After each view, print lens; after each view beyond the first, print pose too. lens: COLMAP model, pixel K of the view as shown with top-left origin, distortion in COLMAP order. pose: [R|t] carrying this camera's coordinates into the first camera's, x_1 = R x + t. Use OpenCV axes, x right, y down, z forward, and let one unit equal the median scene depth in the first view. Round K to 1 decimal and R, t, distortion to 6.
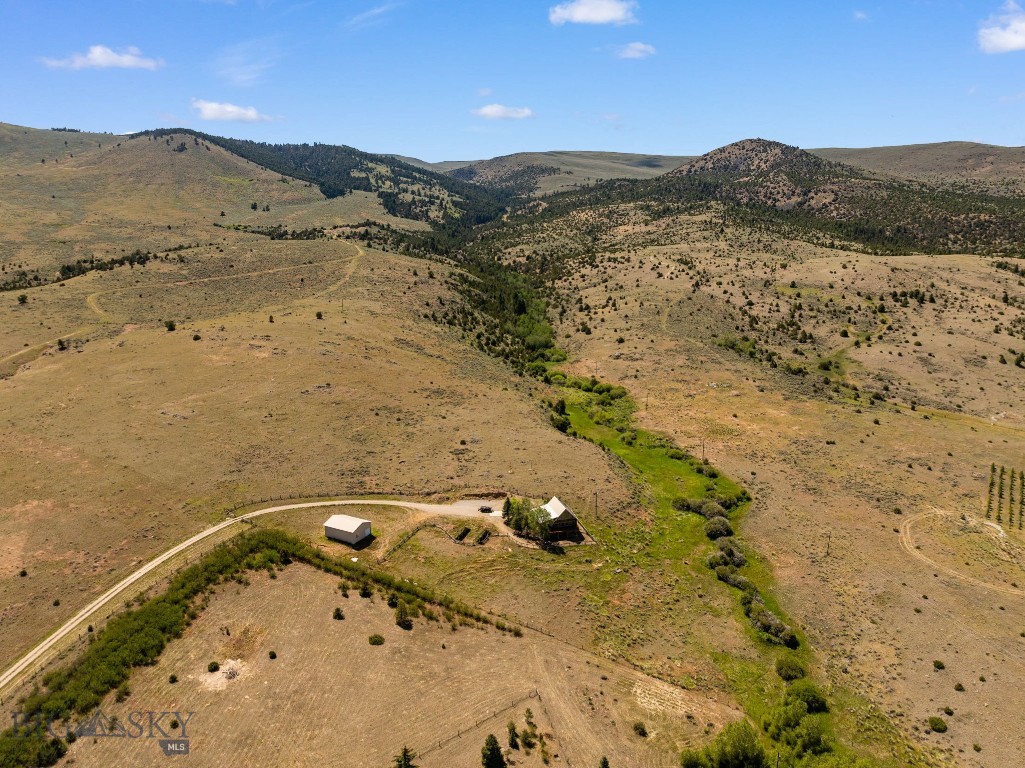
lens RADIAL K [[717.4, 0, 518.3], [0, 717.4, 381.8], [0, 0, 1]] dist [-0.040641, 0.000938]
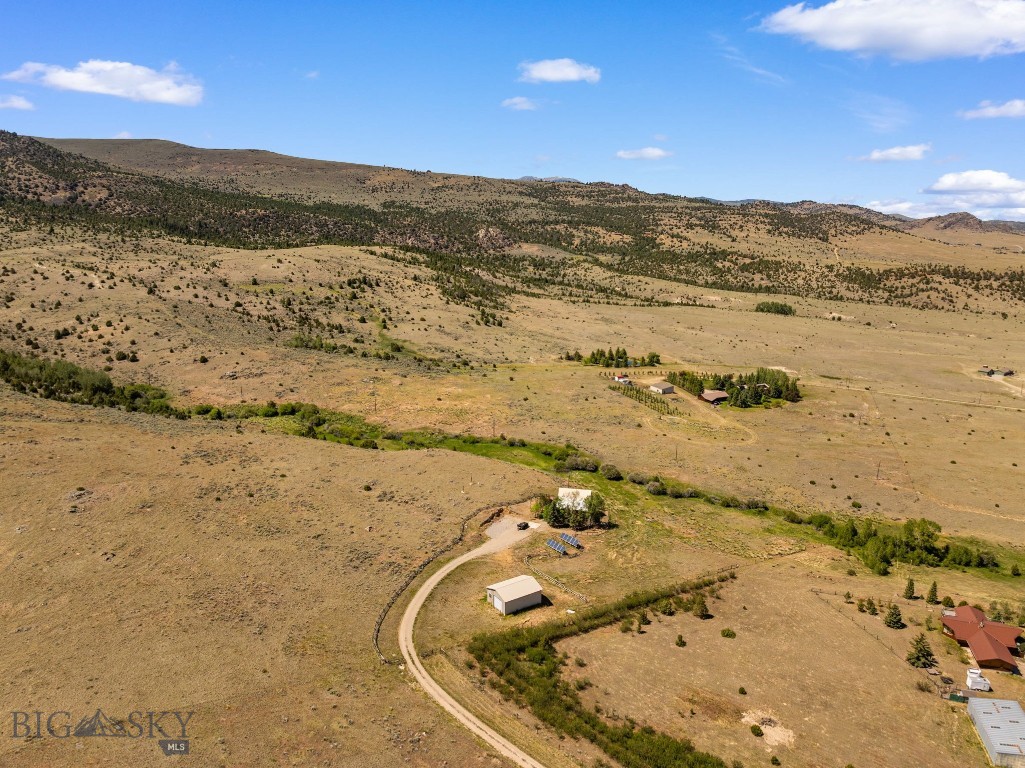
lens RADIAL K [[717.4, 0, 518.3], [0, 717.4, 381.8], [0, 0, 1]] dist [-0.040641, 0.000938]
pose [[0.473218, -0.192790, 0.859591, -0.624278], [0.187031, 0.975502, 0.115823, -0.089757], [-0.860863, 0.105960, 0.497682, 0.386413]]
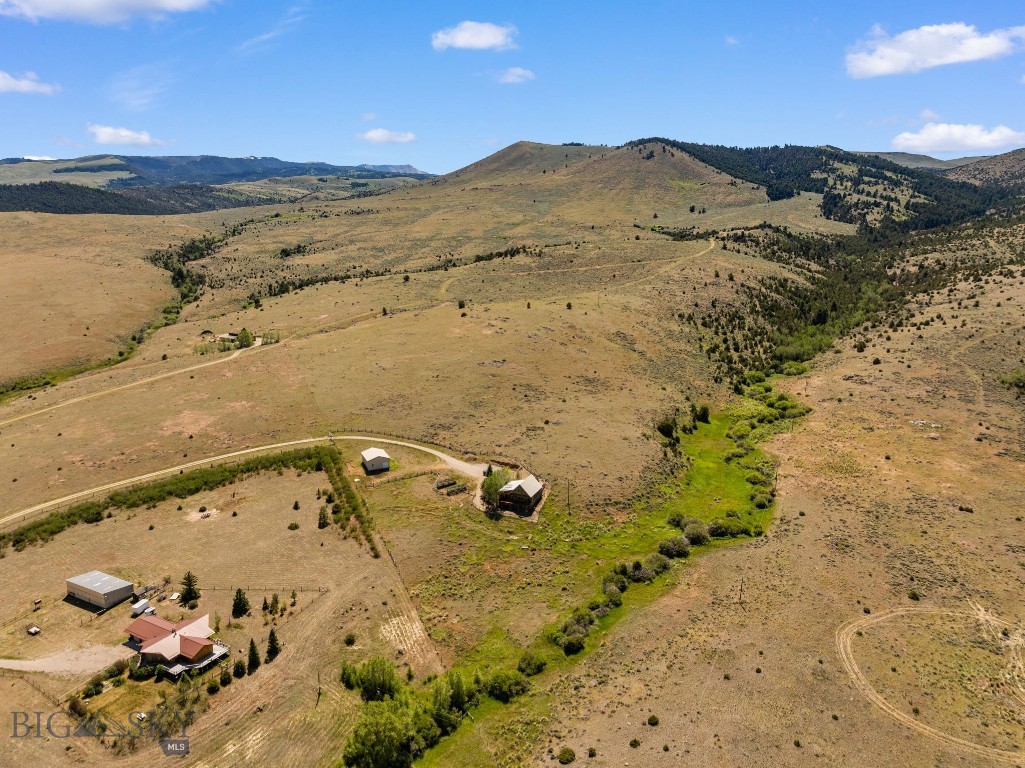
lens RADIAL K [[717.4, 0, 518.3], [0, 717.4, 381.8], [0, 0, 1]] dist [-0.040641, 0.000938]
pose [[0.776497, 0.135384, -0.615405, 0.514394], [-0.137460, 0.989519, 0.044243, -0.018259], [0.614945, 0.050239, 0.786968, 0.093753]]
